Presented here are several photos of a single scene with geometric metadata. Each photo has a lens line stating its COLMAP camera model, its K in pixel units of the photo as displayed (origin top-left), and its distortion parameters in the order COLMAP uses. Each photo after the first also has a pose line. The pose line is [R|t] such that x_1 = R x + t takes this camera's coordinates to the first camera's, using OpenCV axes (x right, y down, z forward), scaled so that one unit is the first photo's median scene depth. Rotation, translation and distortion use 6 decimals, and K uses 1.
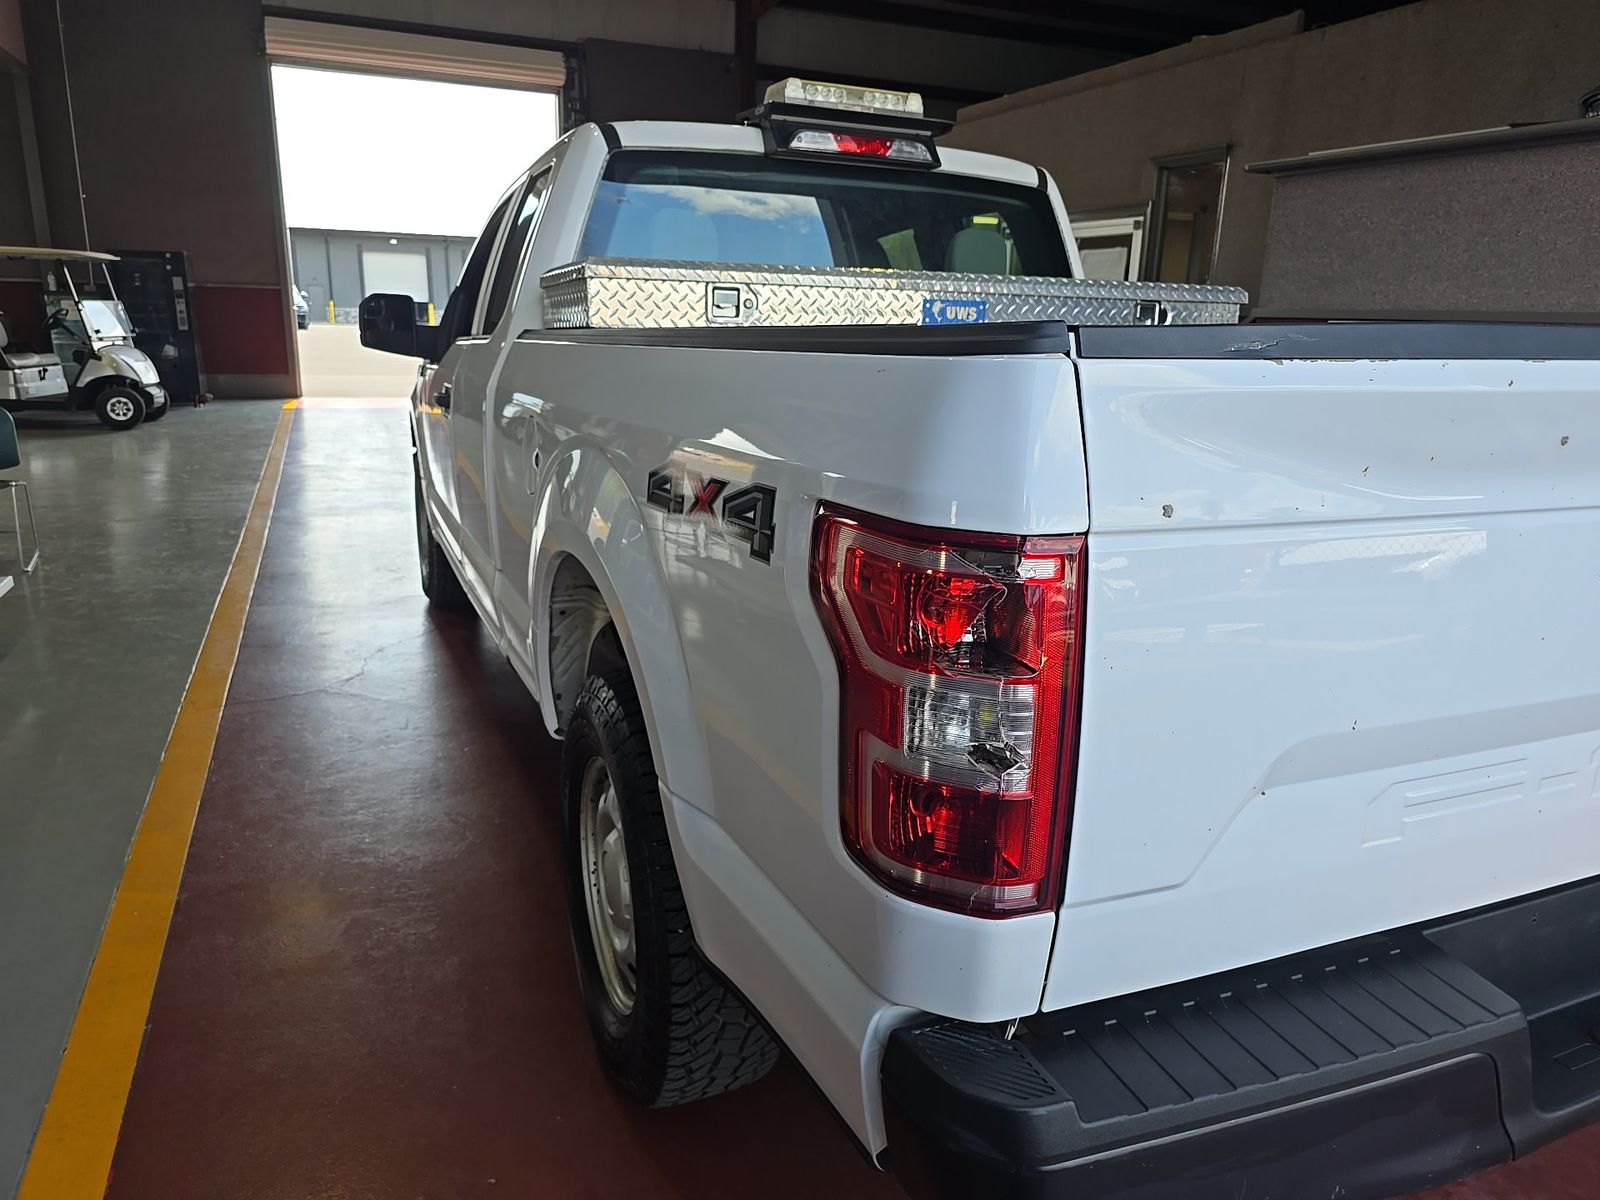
lens RADIAL K [[1112.5, 0, 768.2], [0, 1112.5, 596.7], [0, 0, 1]] dist [0.039904, -0.028360]
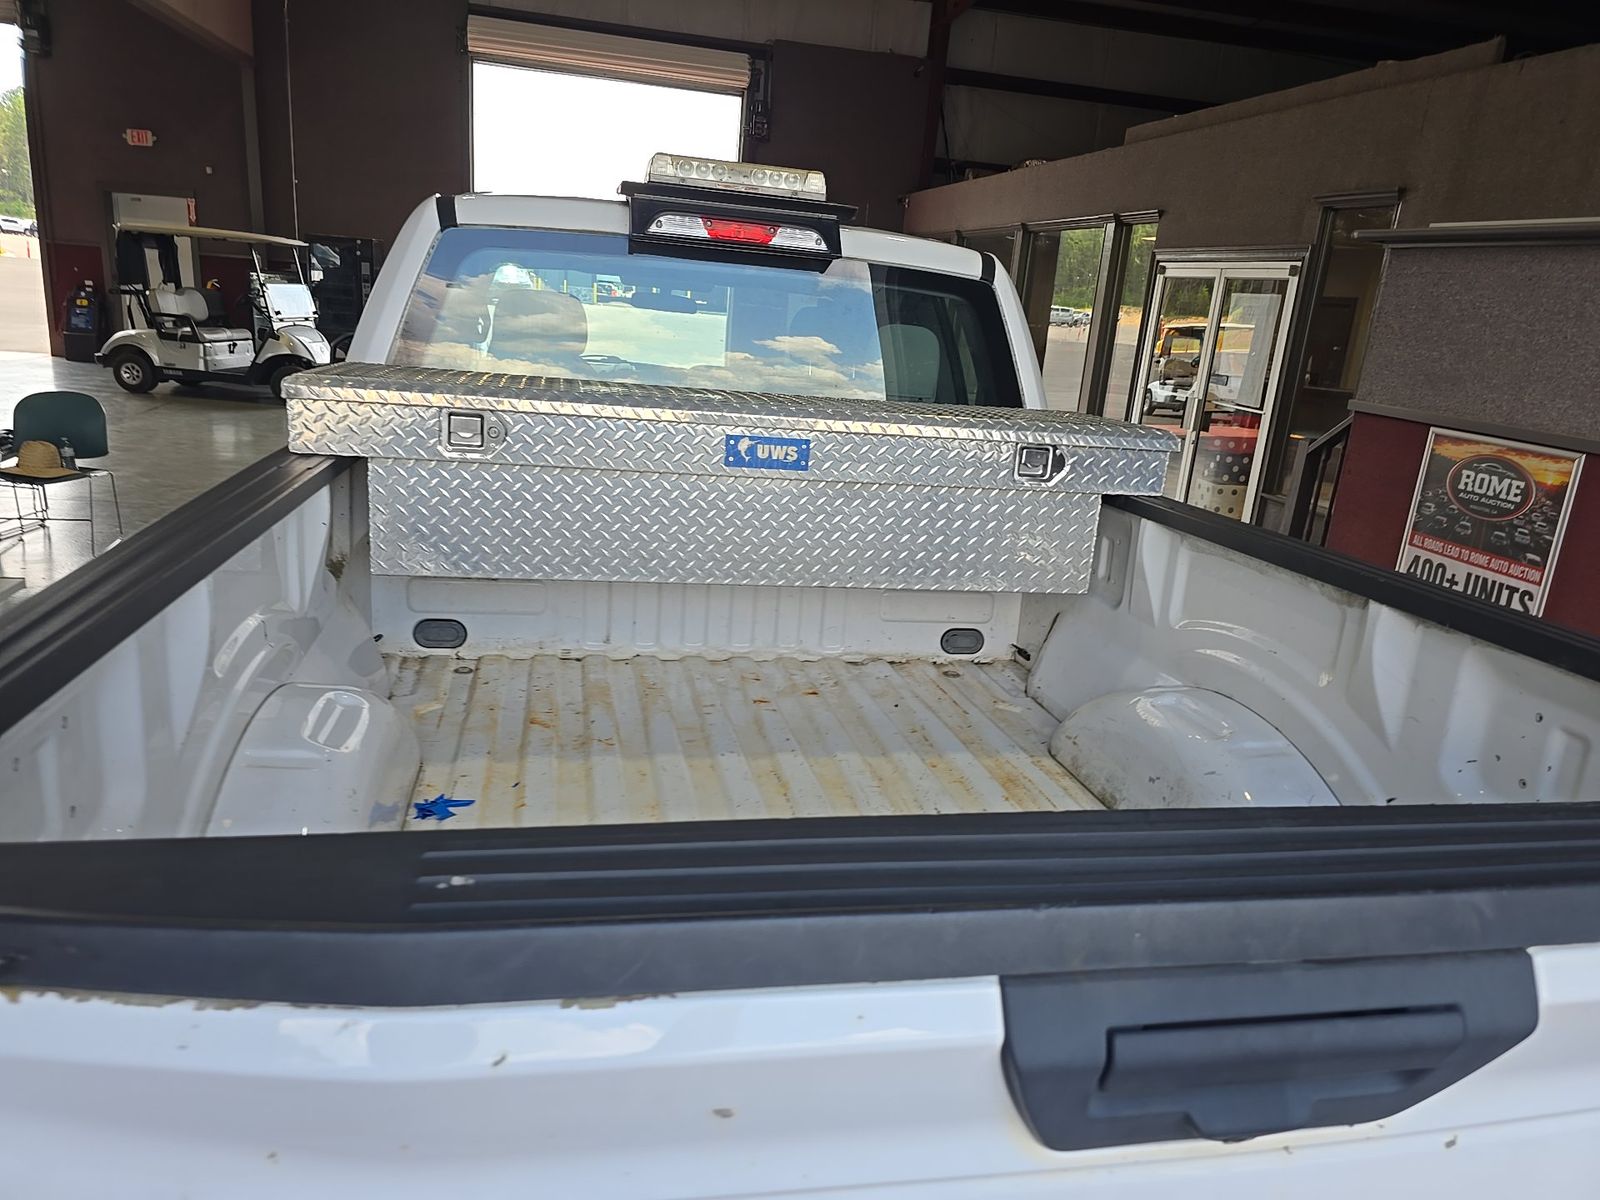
lens RADIAL K [[1082.1, 0, 780.0], [0, 1082.1, 594.4], [0, 0, 1]] dist [0.070162, -0.055847]
pose [[0.979105, 0.104729, -0.174313, 0.177401], [-0.101970, 0.994480, 0.024731, -0.090610], [0.175941, -0.006440, 0.984380, 0.105869]]
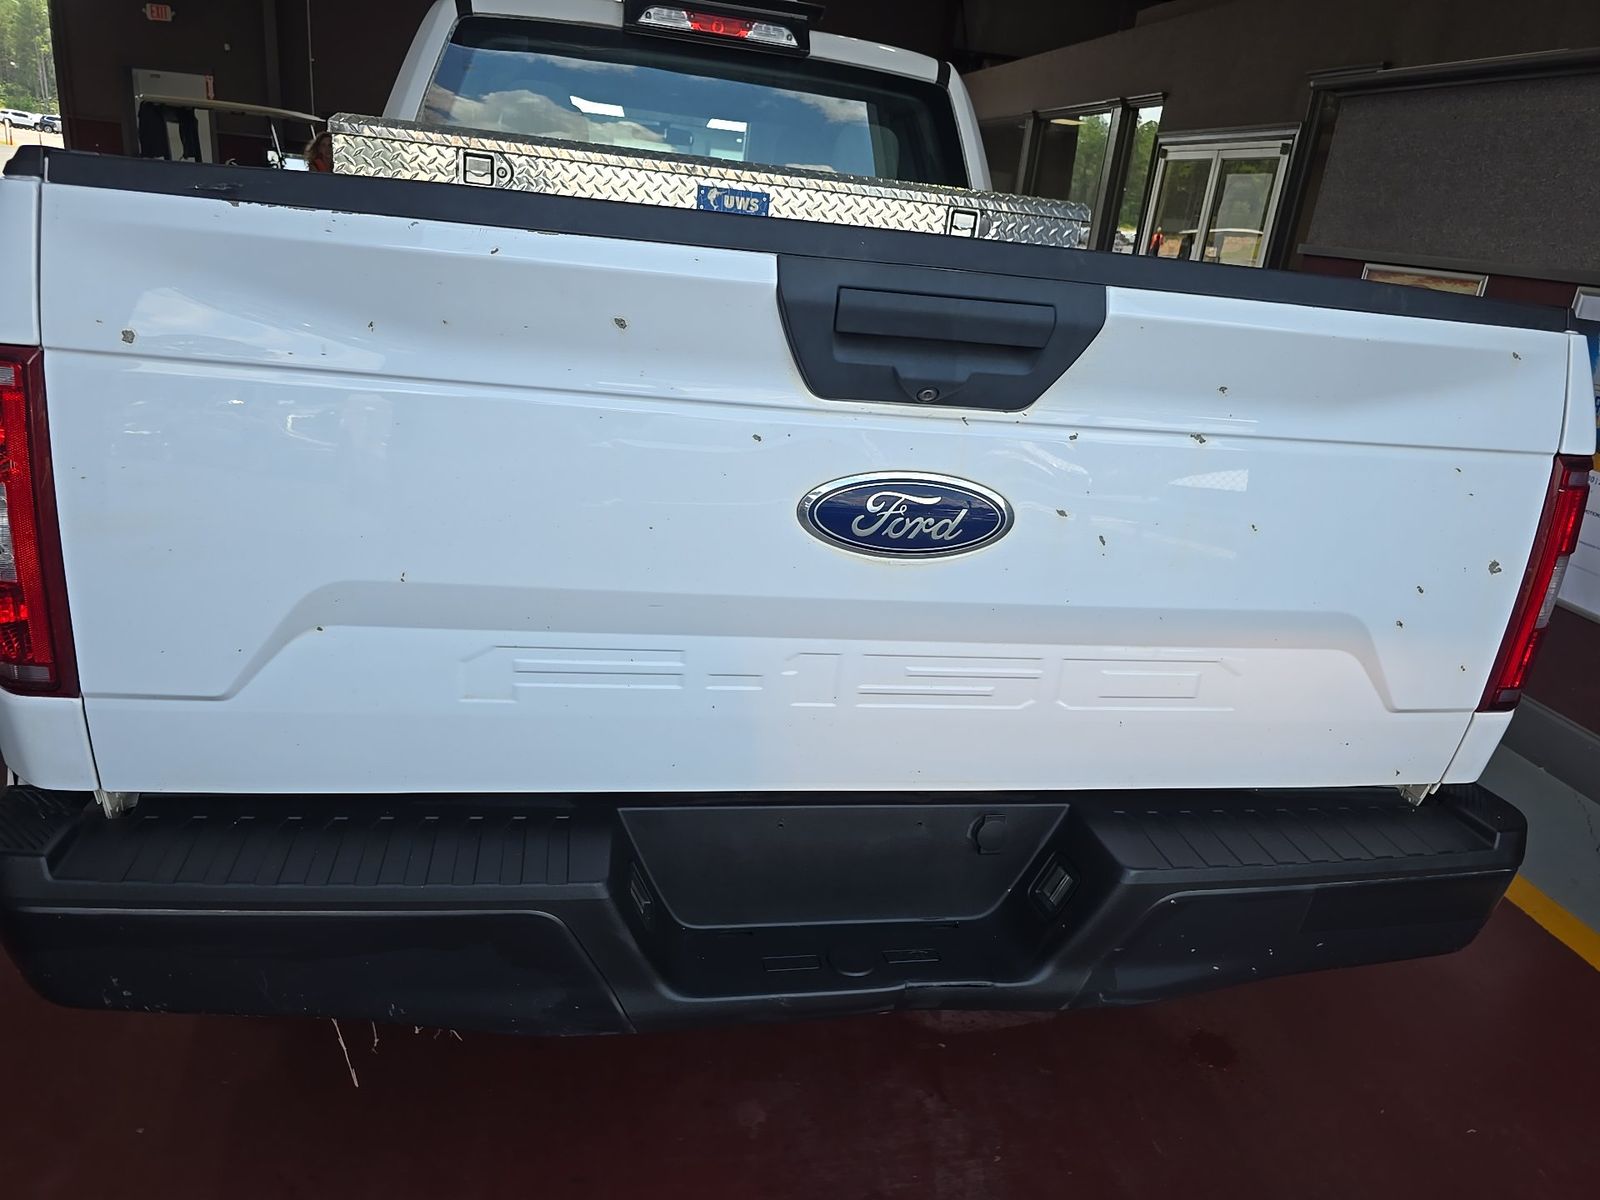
lens RADIAL K [[1100.2, 0, 776.5], [0, 1100.2, 593.2], [0, 0, 1]] dist [0.049296, -0.039337]
pose [[0.973172, 0.141471, -0.181444, 0.232337], [-0.127201, 0.987960, 0.088066, -0.001391], [0.191719, -0.062623, 0.979450, 0.012460]]
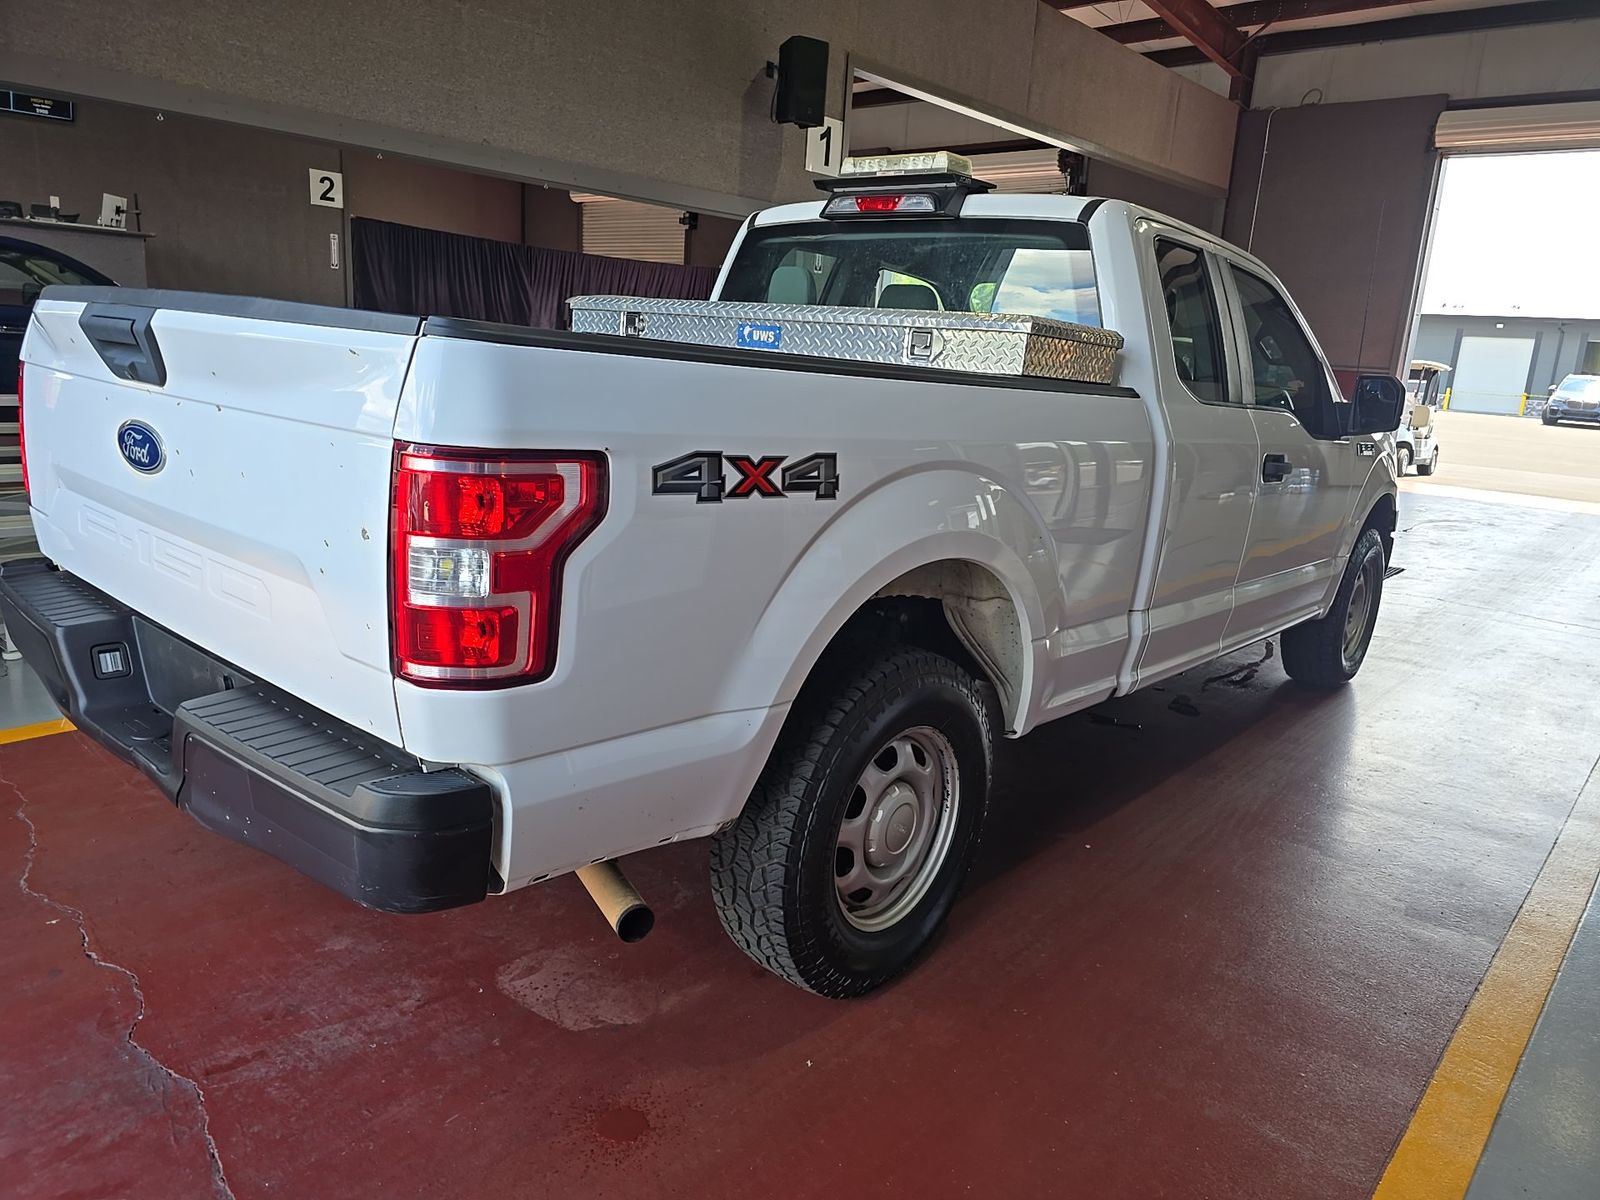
lens RADIAL K [[1082.1, 0, 780.0], [0, 1082.1, 594.4], [0, 0, 1]] dist [0.070162, -0.055847]
pose [[0.421871, 0.206274, -0.882879, 0.695693], [-0.278943, 0.956073, 0.090085, -0.051555], [0.862679, 0.208269, 0.460878, 0.284117]]
